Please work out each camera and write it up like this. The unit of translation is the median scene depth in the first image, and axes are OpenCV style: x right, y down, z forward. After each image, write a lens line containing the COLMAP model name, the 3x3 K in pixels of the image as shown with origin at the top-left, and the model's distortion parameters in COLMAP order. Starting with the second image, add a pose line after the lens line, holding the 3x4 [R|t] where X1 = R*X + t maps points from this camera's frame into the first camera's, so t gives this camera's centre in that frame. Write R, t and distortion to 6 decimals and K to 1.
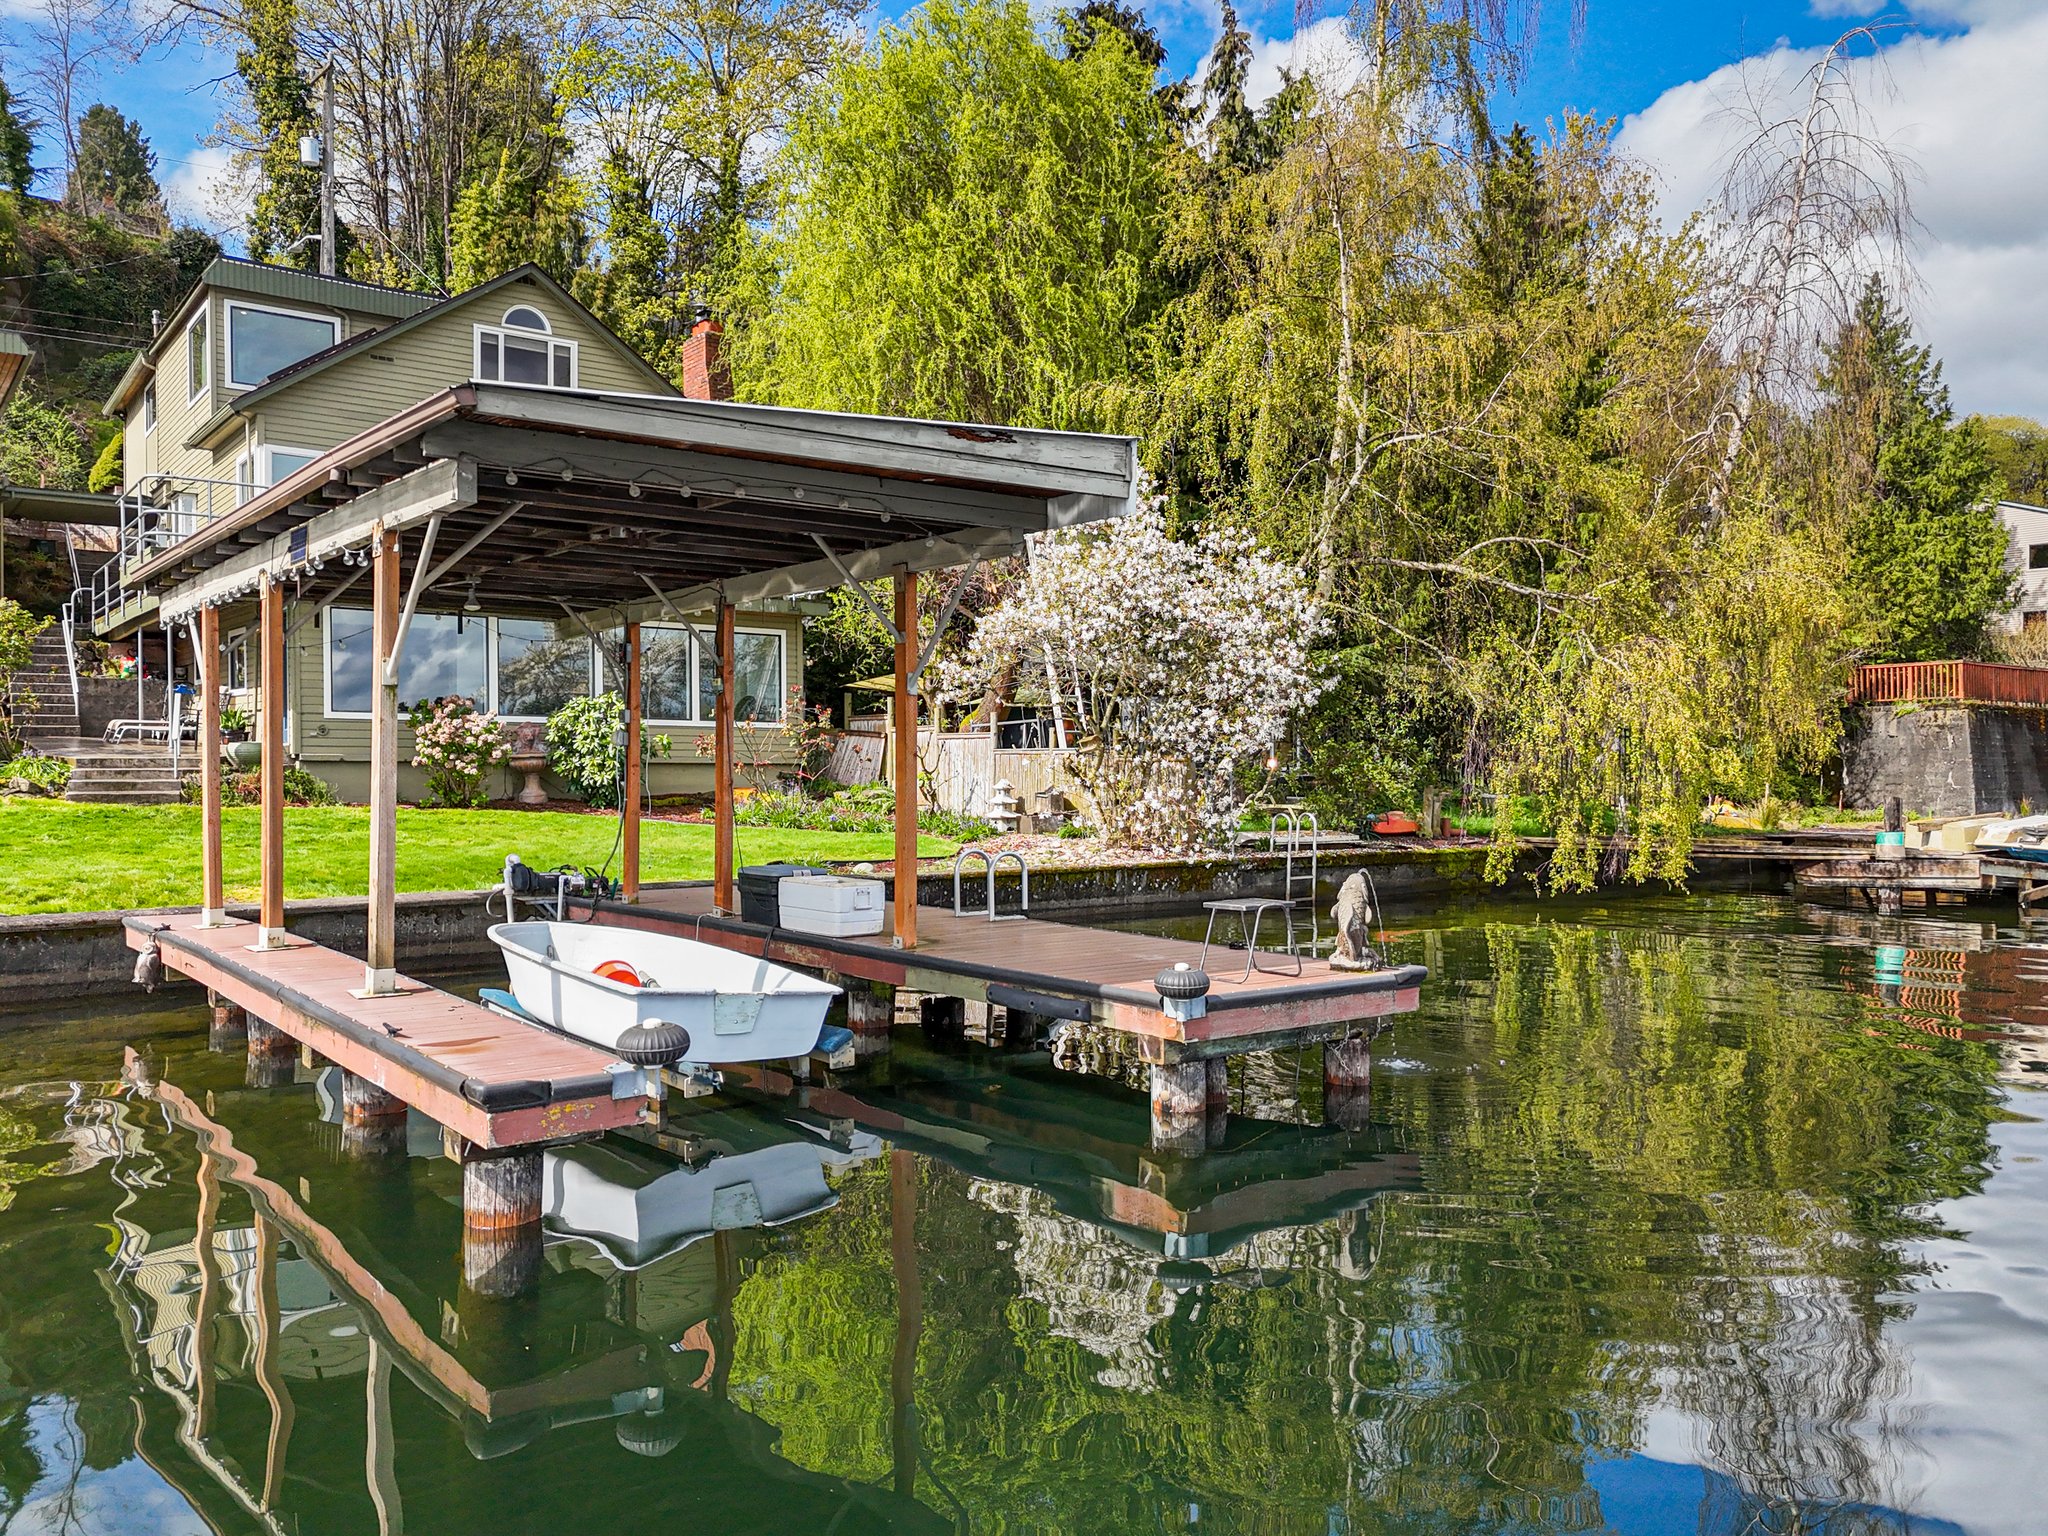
lens RADIAL K [[1533.0, 0, 1031.3], [0, 1533.0, 769.2], [0, 0, 1]] dist [0.077461, -0.072227]
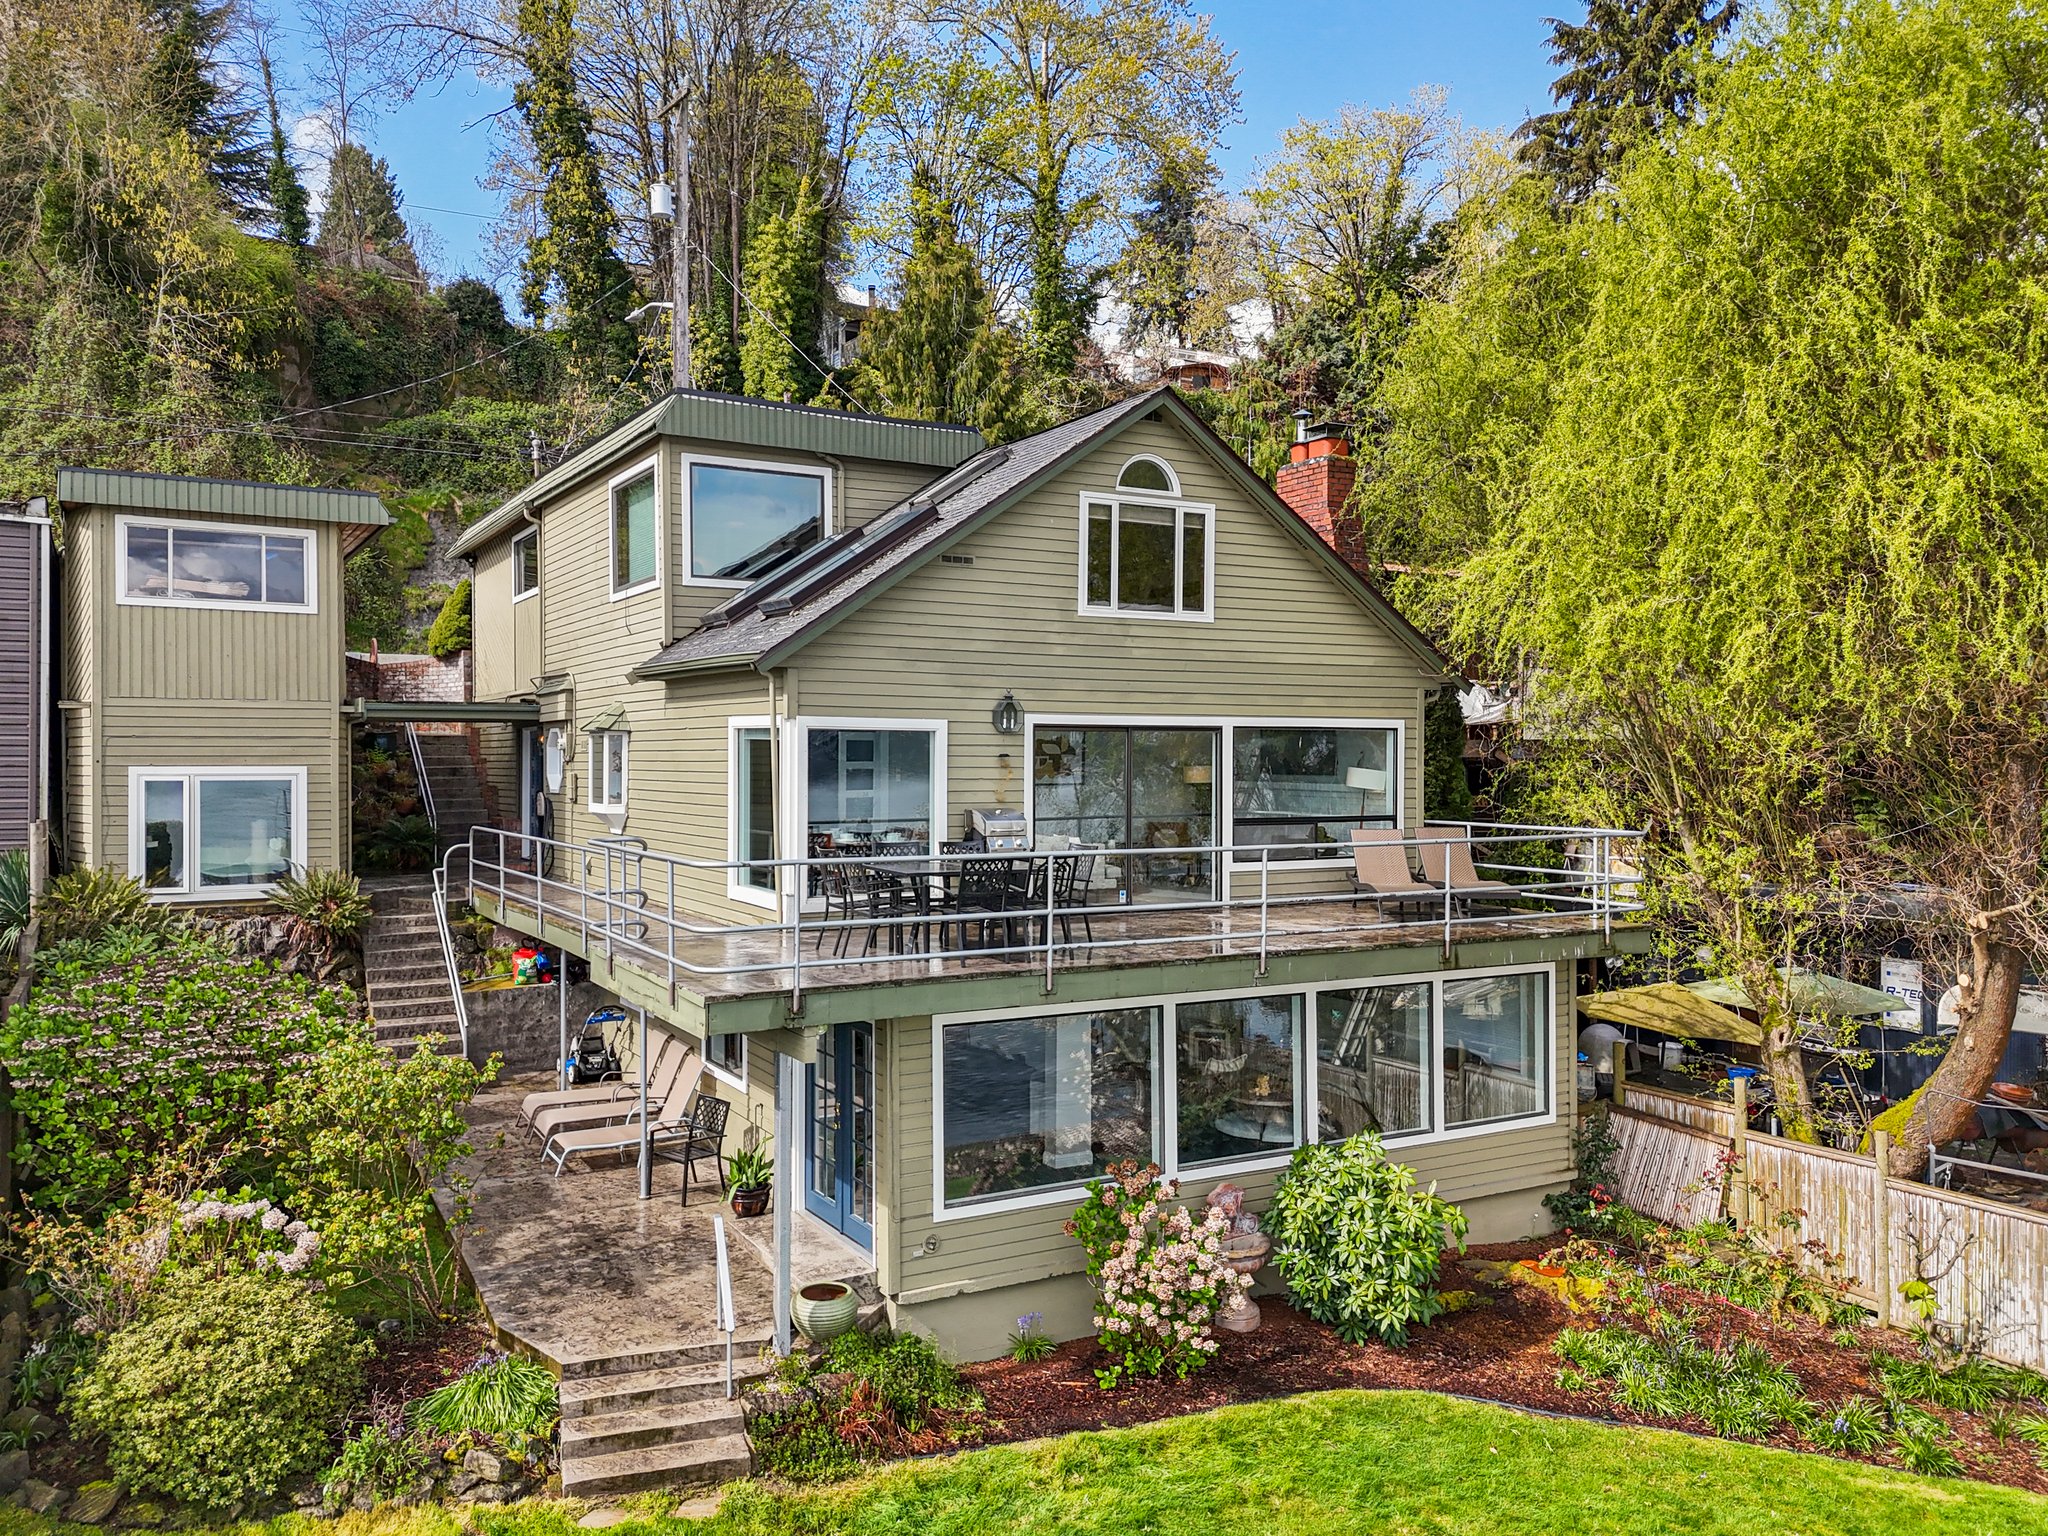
lens RADIAL K [[1533.0, 0, 1031.3], [0, 1533.0, 769.2], [0, 0, 1]] dist [0.077461, -0.072227]
pose [[0.993333, -0.000818, -0.115280, -0.320458], [0.001154, 0.999995, 0.002848, -0.183642], [0.115277, -0.002962, 0.993329, 0.395655]]
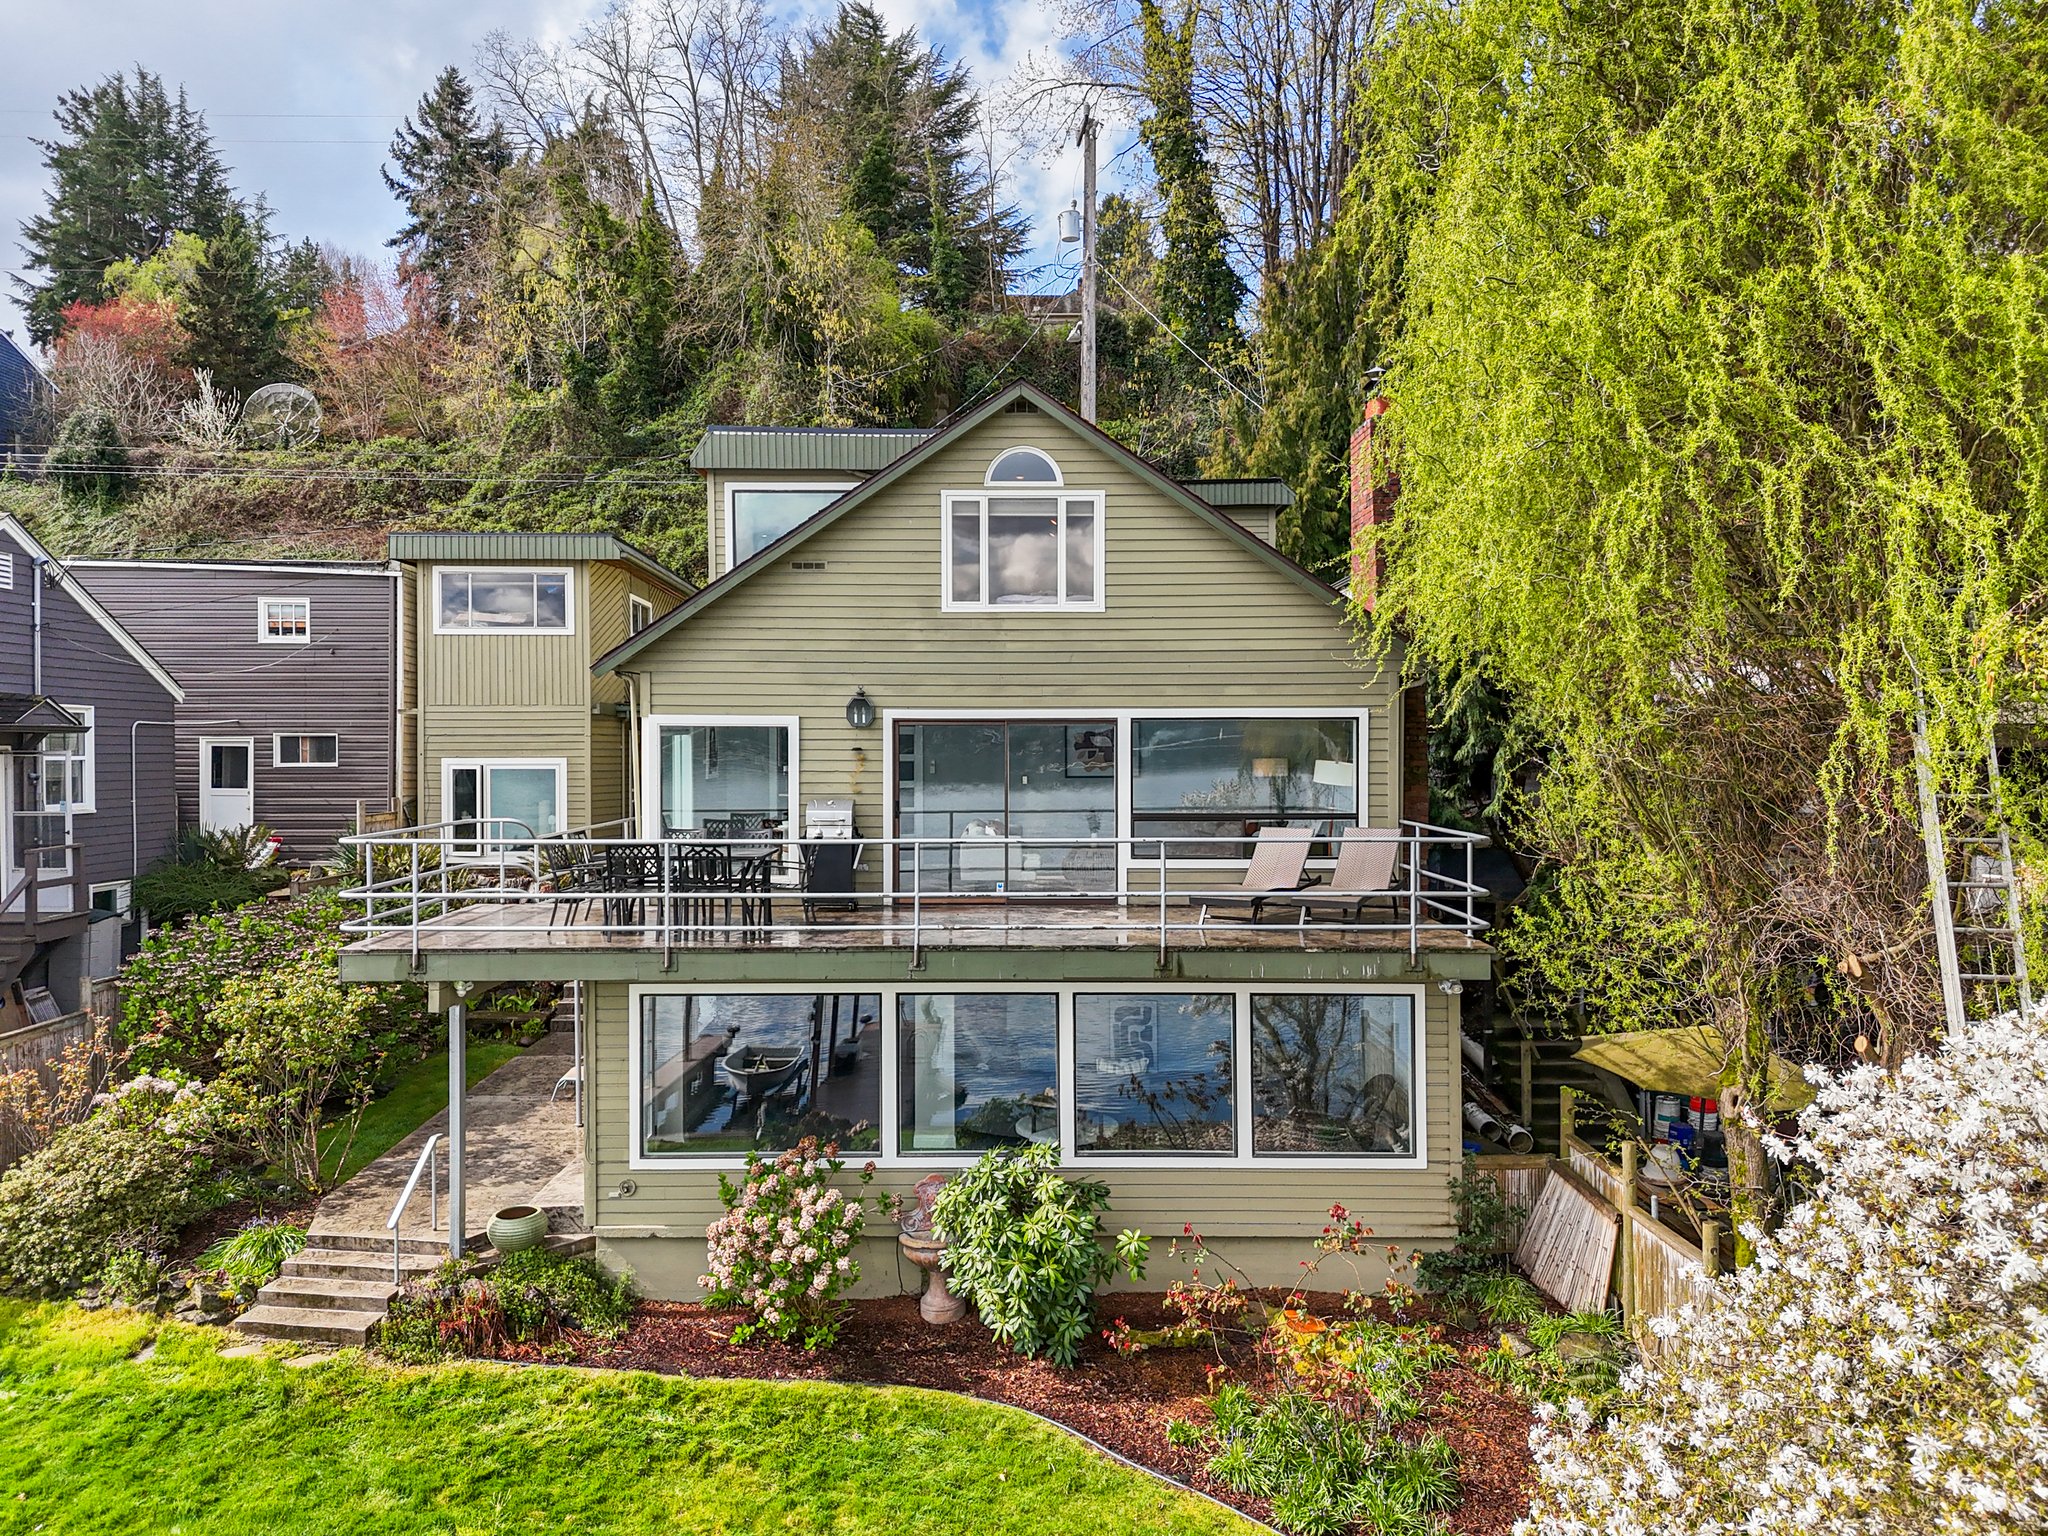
lens RADIAL K [[1526.2, 0, 1031.2], [0, 1526.2, 771.9], [0, 0, 1]] dist [0.071557, -0.061711]
pose [[0.807217, 0.005779, -0.590226, 0.048489], [0.001653, 0.999926, 0.012052, -0.185582], [0.590252, -0.010704, 0.807148, 0.530901]]
